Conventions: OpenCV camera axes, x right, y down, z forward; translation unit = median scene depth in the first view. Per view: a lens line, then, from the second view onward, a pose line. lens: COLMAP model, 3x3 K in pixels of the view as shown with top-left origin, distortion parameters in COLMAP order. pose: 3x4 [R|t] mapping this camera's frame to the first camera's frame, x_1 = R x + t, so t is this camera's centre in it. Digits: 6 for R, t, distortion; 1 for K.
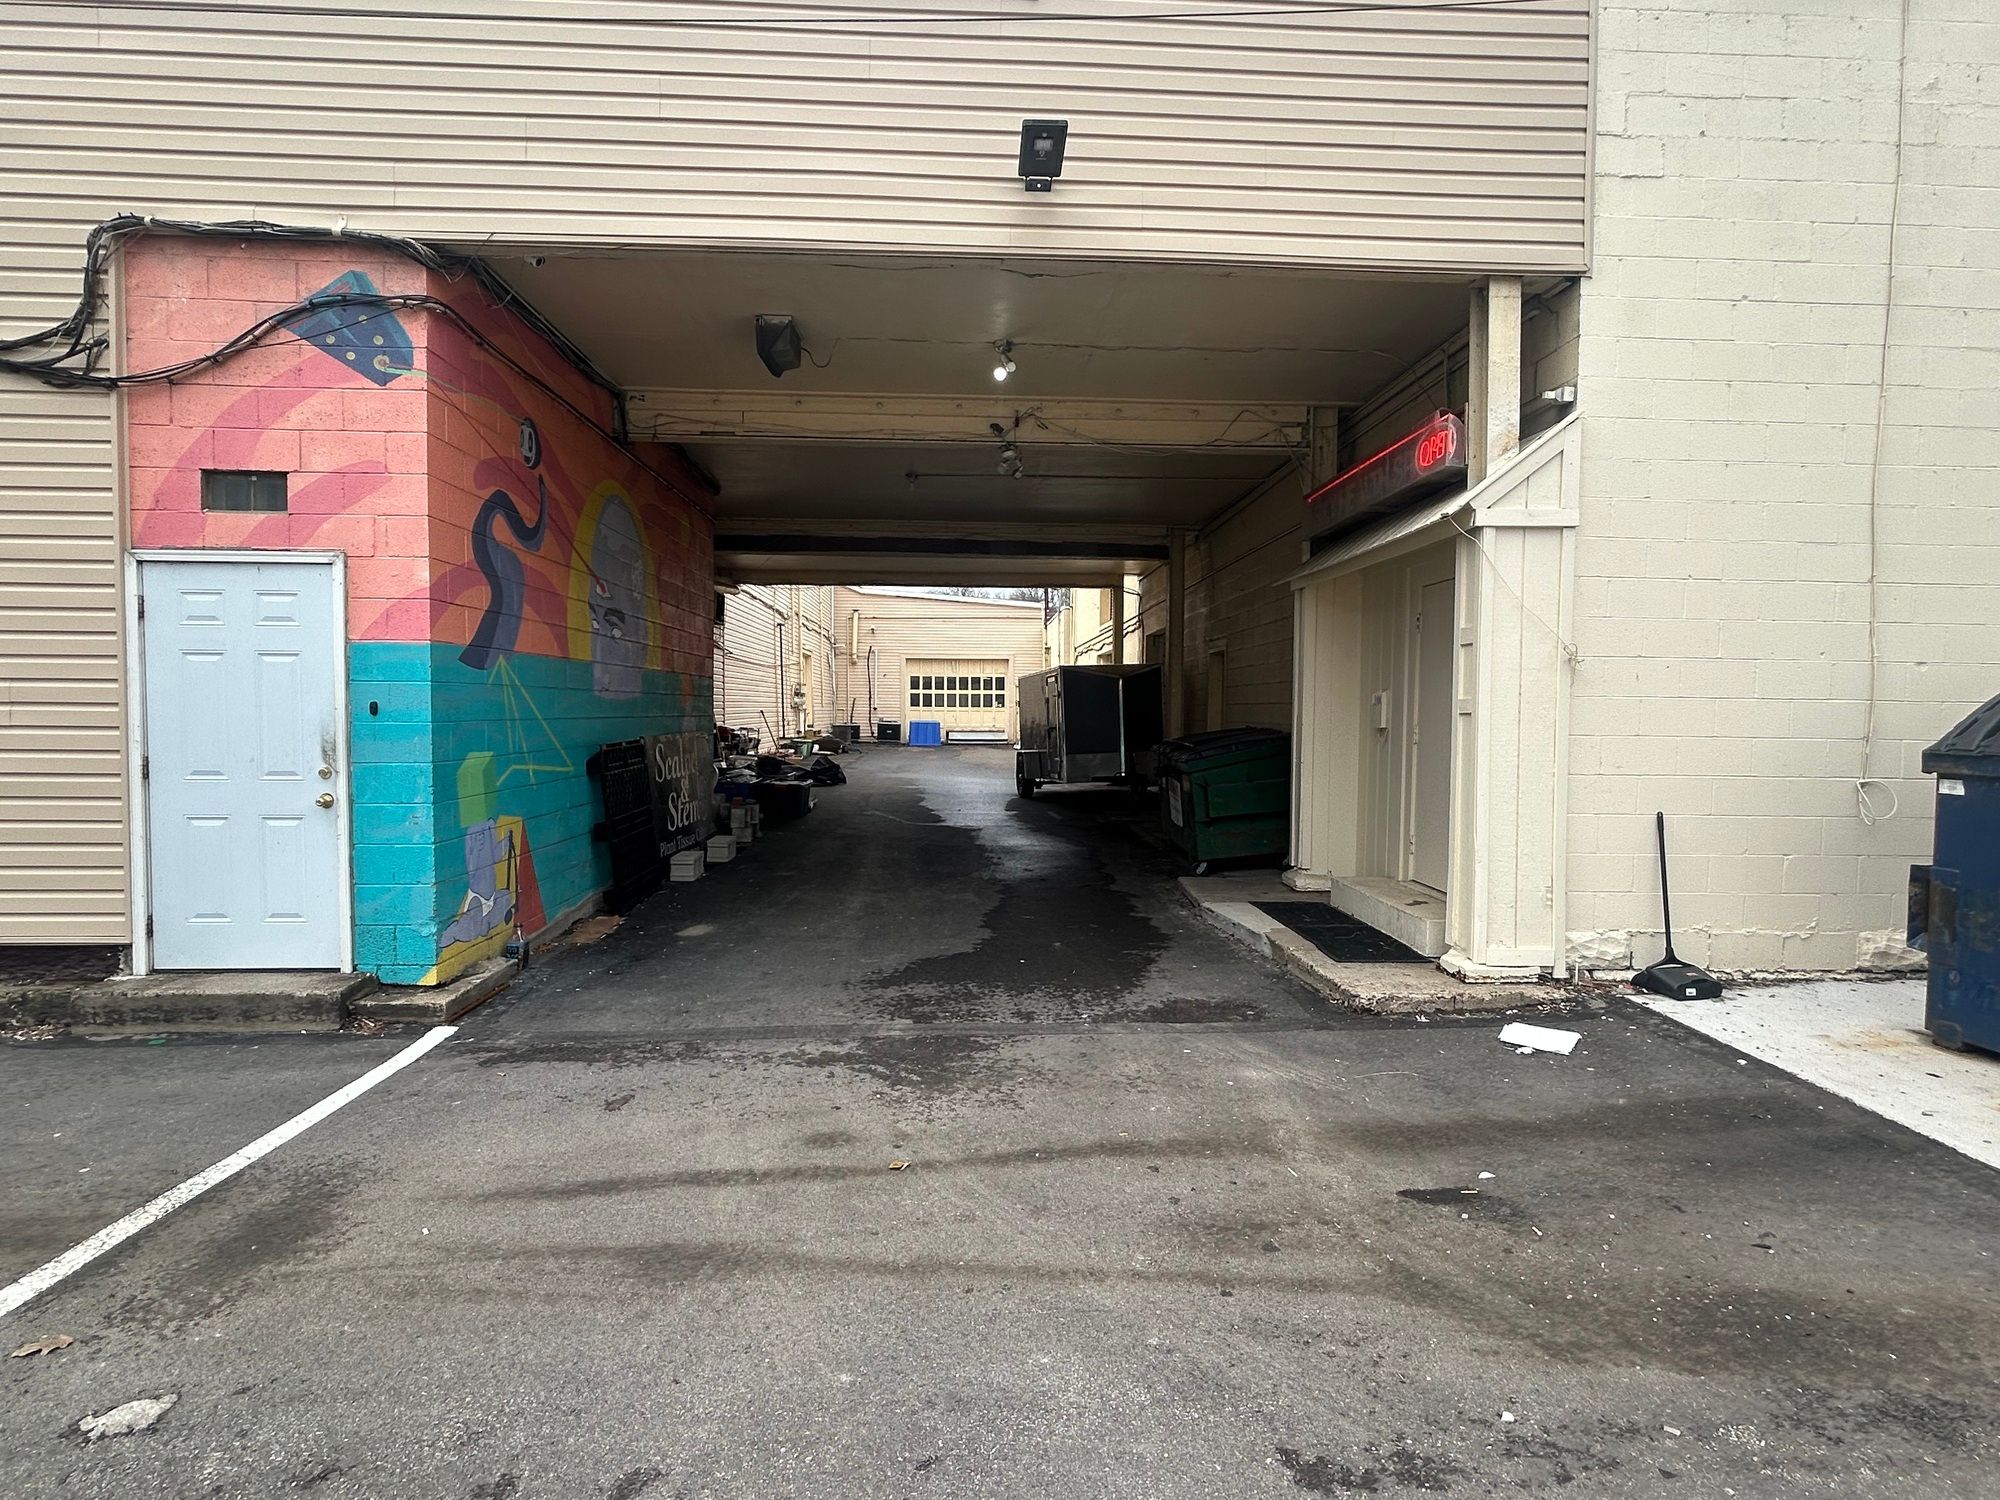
lens RADIAL K [[1036.4, 0, 999.0], [0, 1036.4, 769.8], [0, 0, 1]] dist [-0.015599, -0.000591]
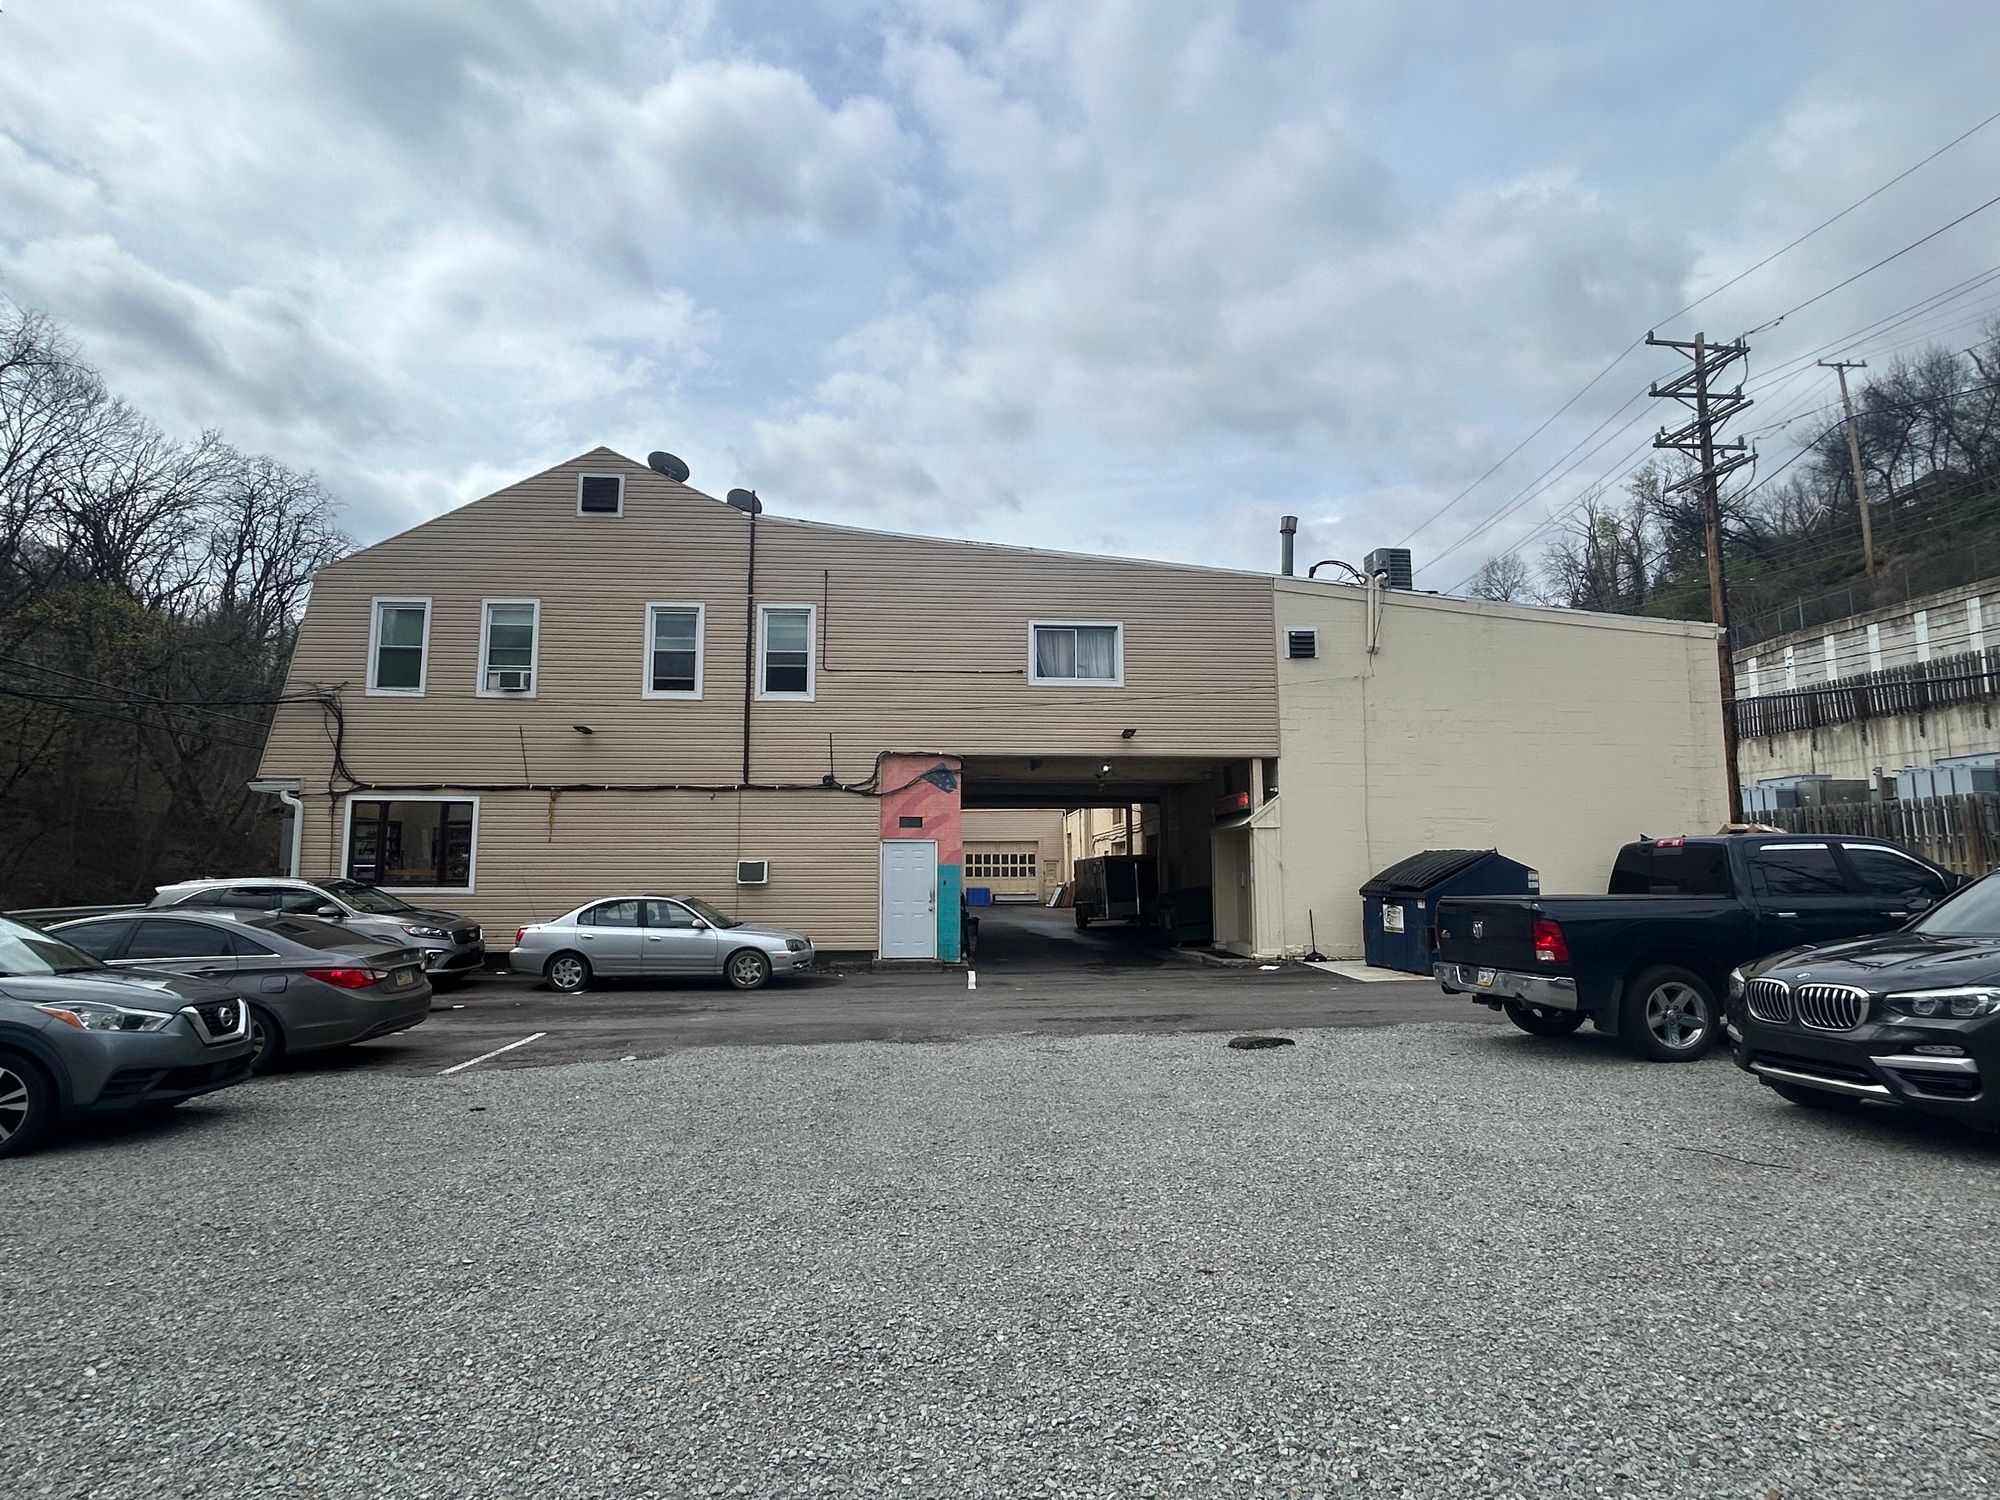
lens RADIAL K [[1036.4, 0, 999.0], [0, 1036.4, 769.8], [0, 0, 1]] dist [-0.015599, -0.000591]
pose [[0.999806, -0.006634, 0.018554, -0.315601], [0.009516, 0.987097, -0.159843, 0.085224], [-0.017254, 0.159989, 0.986968, -1.702847]]
